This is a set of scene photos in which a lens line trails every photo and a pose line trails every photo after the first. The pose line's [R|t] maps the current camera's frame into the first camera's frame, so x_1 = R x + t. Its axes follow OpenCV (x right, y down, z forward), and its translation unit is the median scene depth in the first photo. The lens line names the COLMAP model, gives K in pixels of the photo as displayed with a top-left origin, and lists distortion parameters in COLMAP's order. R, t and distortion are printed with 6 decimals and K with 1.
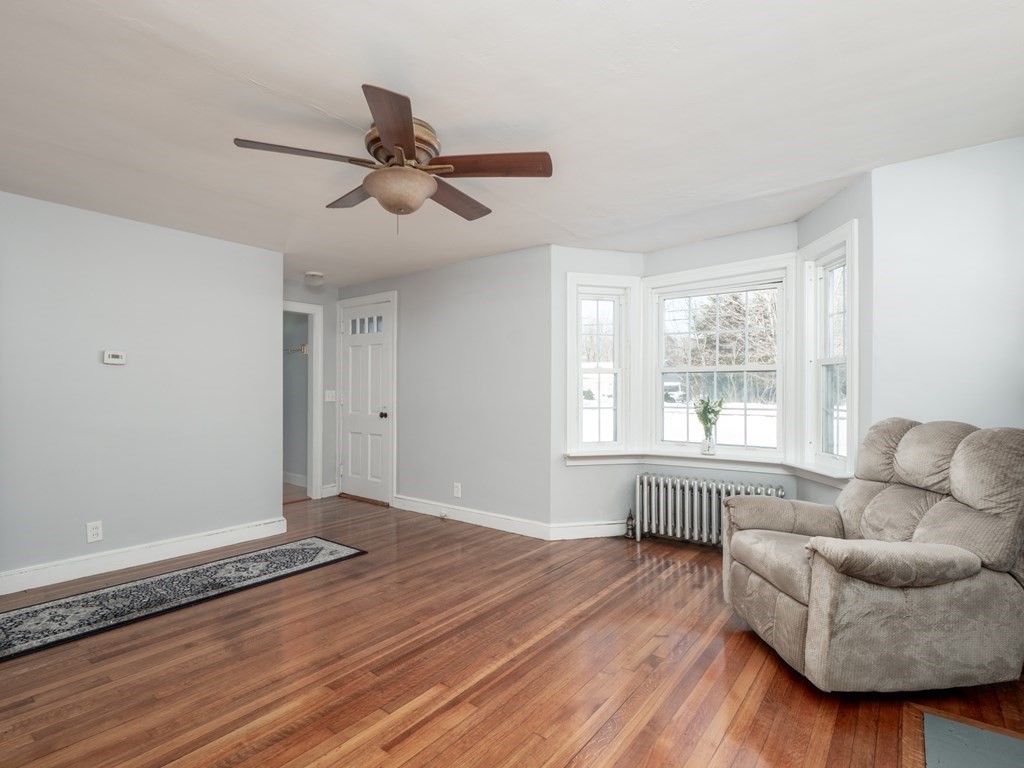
lens RADIAL K [[520.3, 0, 512.0], [0, 520.3, 384.0], [0, 0, 1]] dist [-0.020811, 0.000066]
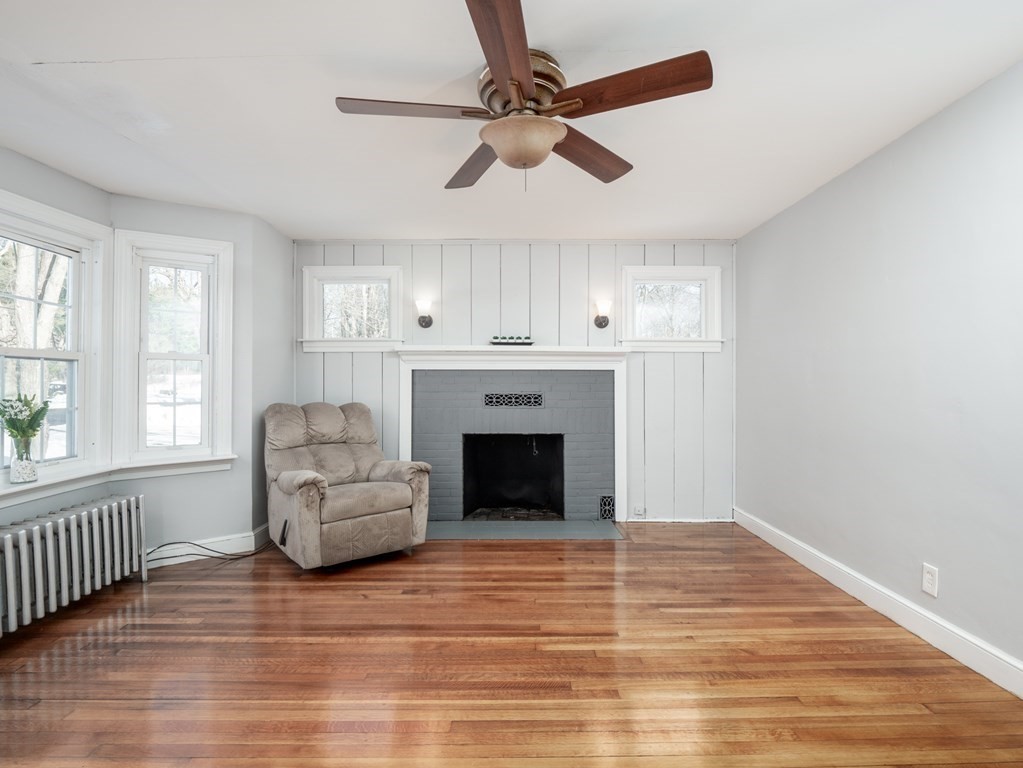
lens RADIAL K [[510.2, 0, 514.4], [0, 510.2, 383.8], [0, 0, 1]] dist [-0.005247, -0.001468]
pose [[-0.622470, 0.005785, 0.782622, -0.660341], [-0.001502, 0.999962, -0.008587, 0.018575], [-0.782642, -0.006521, -0.622438, 1.181804]]
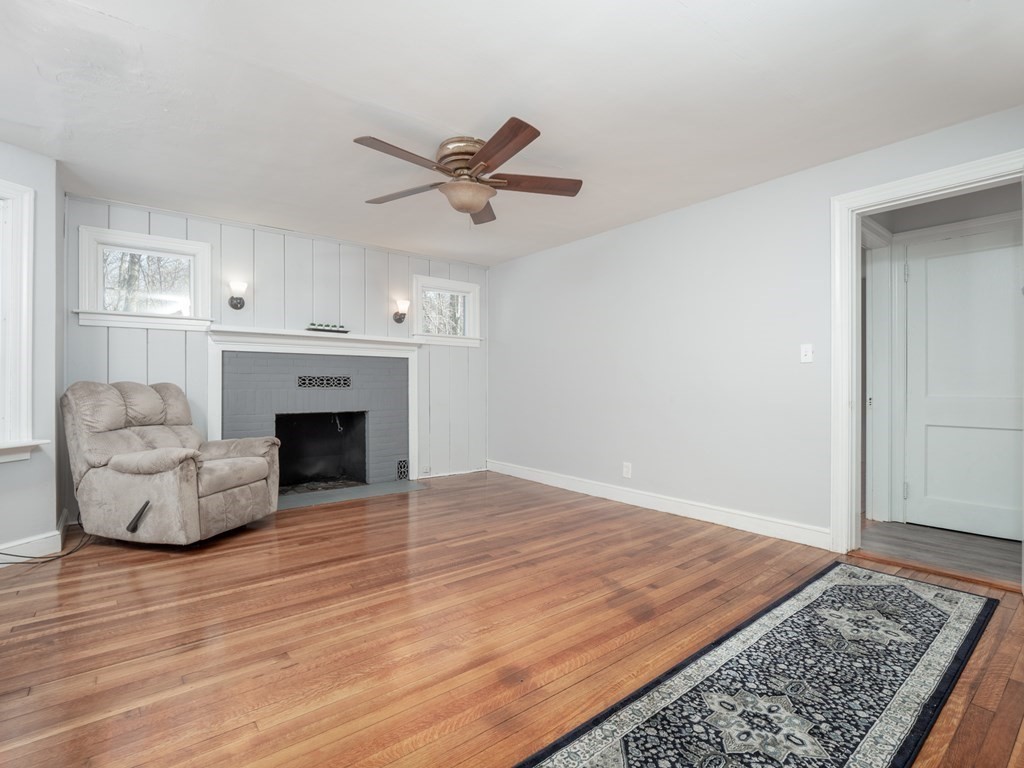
lens RADIAL K [[495.6, 0, 512.0], [0, 495.6, 384.0], [0, 0, 1]] dist [-0.011194, -0.000797]
pose [[-0.973384, 0.002584, 0.229165, -0.459454], [0.001305, 0.999983, -0.005732, 0.068210], [-0.229176, -0.005280, -0.973371, 1.658643]]
